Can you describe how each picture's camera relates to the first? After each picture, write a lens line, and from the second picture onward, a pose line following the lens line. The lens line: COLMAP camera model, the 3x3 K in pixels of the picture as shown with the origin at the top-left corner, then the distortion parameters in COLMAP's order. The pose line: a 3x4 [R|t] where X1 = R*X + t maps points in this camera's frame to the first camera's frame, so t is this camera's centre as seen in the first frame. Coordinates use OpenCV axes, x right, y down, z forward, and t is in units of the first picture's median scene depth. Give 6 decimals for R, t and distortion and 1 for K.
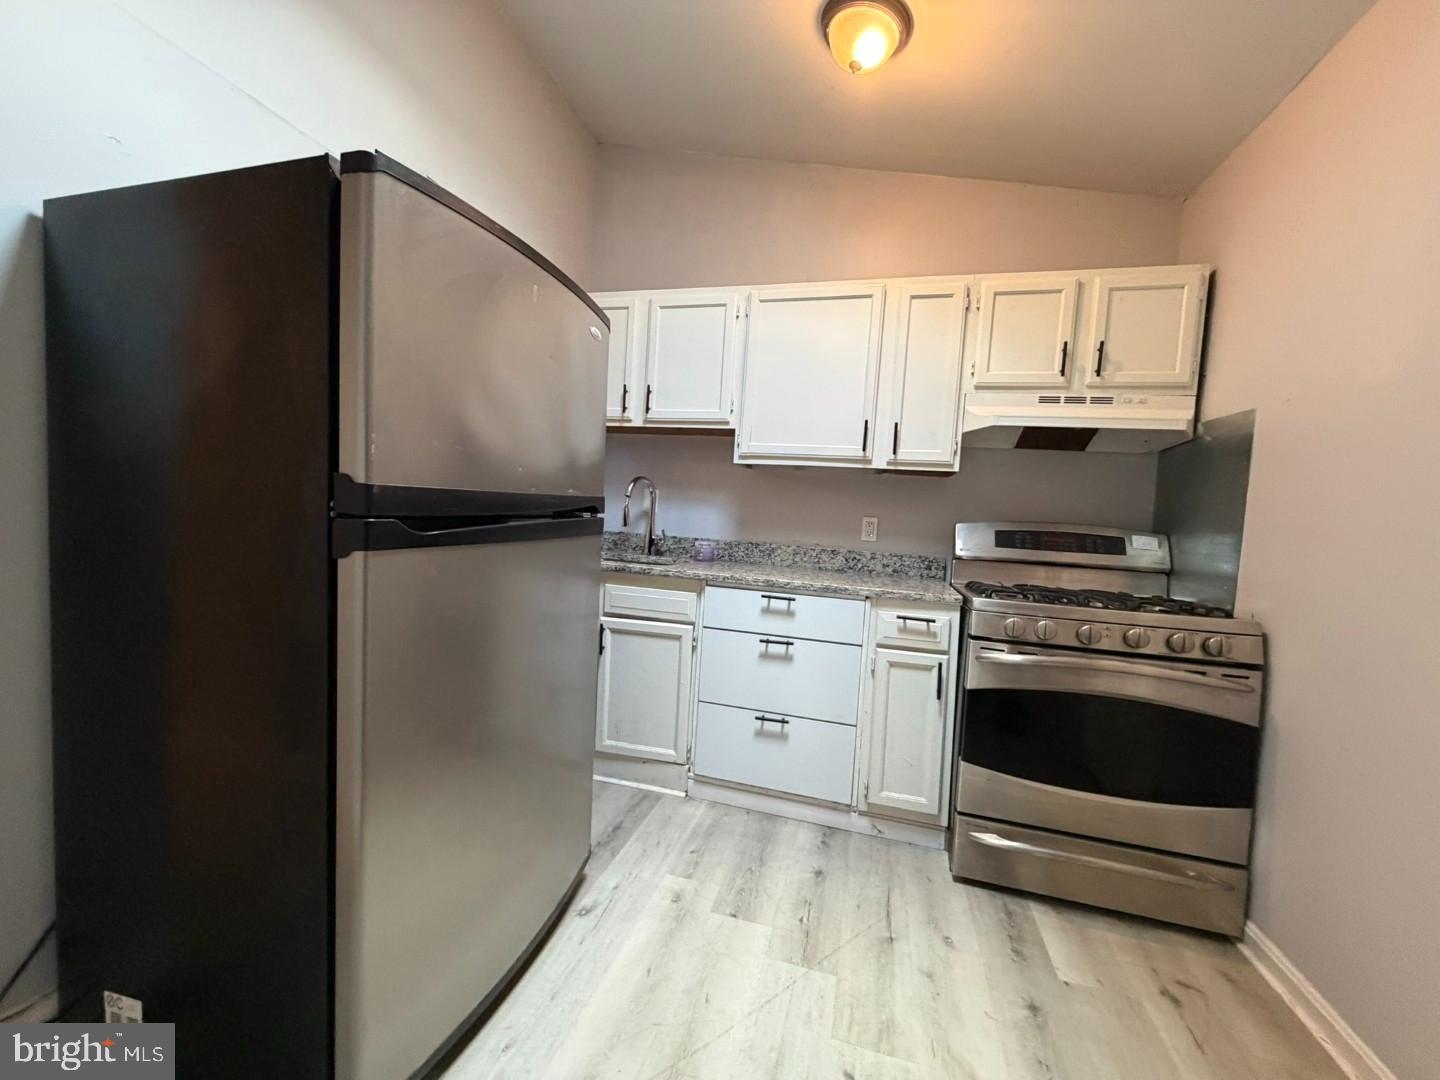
lens RADIAL K [[577.3, 0, 715.1], [0, 577.3, 542.3], [0, 0, 1]] dist [0.000521, -0.000554]
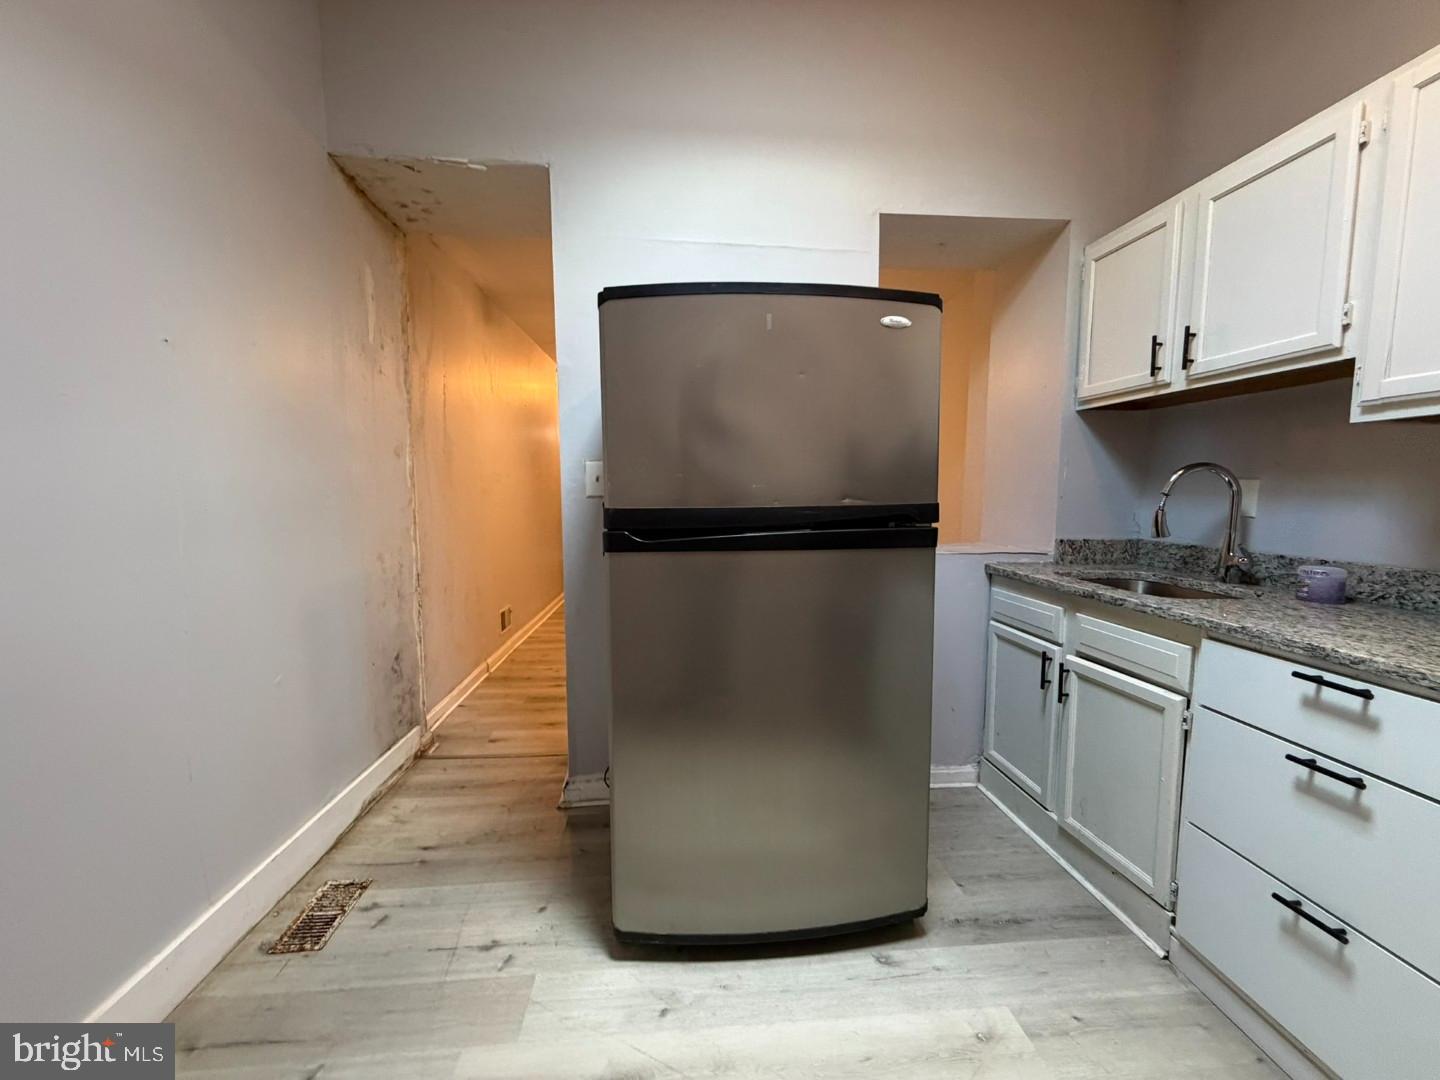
lens RADIAL K [[577.3, 0, 710.5], [0, 577.3, 542.5], [0, 0, 1]] dist [0.000521, -0.000554]
pose [[0.347489, 0.025128, -0.937347, 0.369258], [-0.032690, 0.999358, 0.014671, -0.016786], [0.937114, 0.025544, 0.348087, 0.293027]]
